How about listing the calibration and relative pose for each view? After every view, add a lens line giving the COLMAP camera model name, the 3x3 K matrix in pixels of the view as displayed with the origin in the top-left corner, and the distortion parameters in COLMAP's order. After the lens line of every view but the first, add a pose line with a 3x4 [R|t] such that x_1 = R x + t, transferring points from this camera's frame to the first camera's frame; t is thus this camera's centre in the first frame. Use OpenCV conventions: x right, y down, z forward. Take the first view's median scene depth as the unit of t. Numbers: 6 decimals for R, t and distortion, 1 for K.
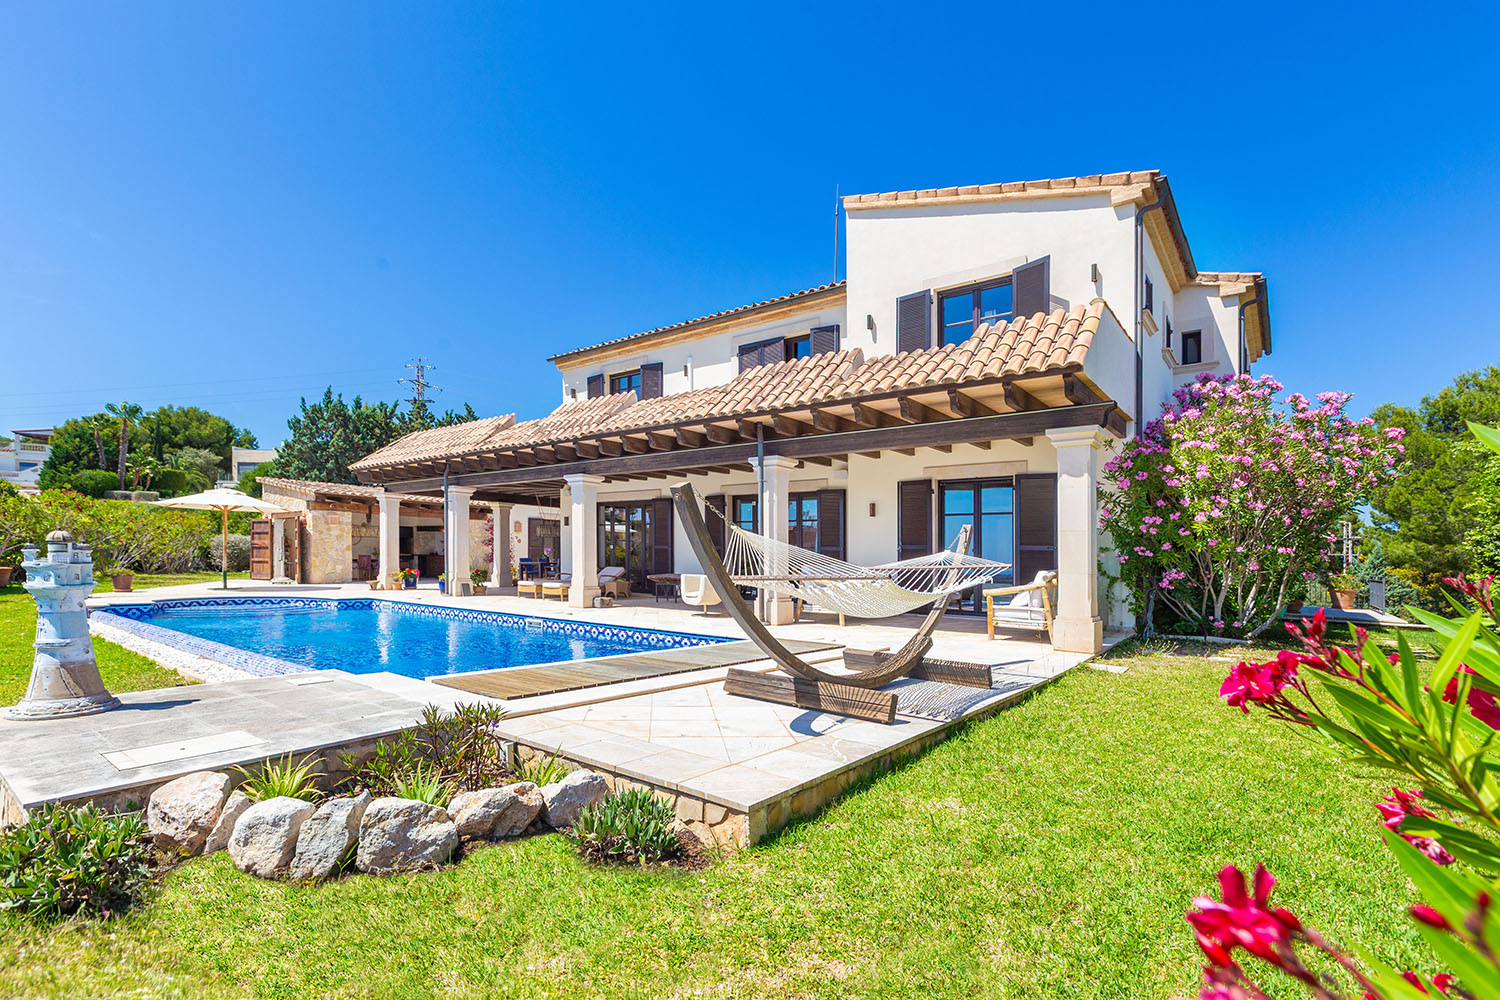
lens RADIAL K [[699.2, 0, 749.1], [0, 699.2, 536.5], [0, 0, 1]] dist [-0.000329, 0.000057]
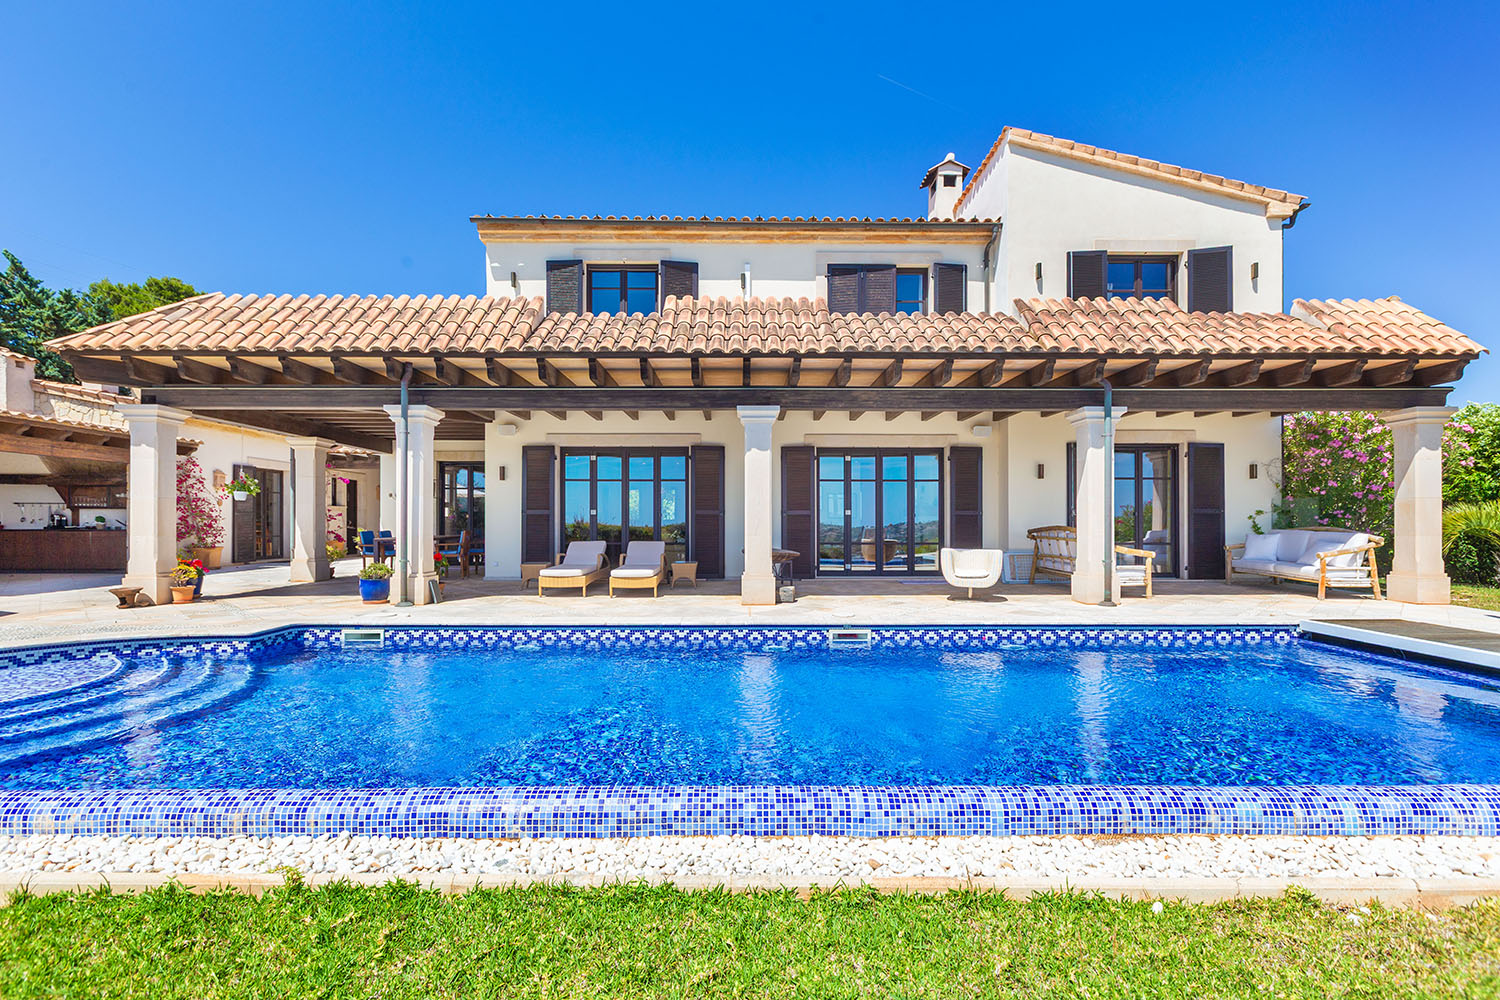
lens RADIAL K [[658.6, 0, 750.0], [0, 658.6, 500.0], [0, 0, 1]] dist [0.008252, 0.000288]
pose [[0.780868, 0.009367, 0.624625, -0.451591], [-0.006657, 0.999956, -0.006673, 0.005680], [-0.624660, 0.001053, 0.780896, 0.367548]]
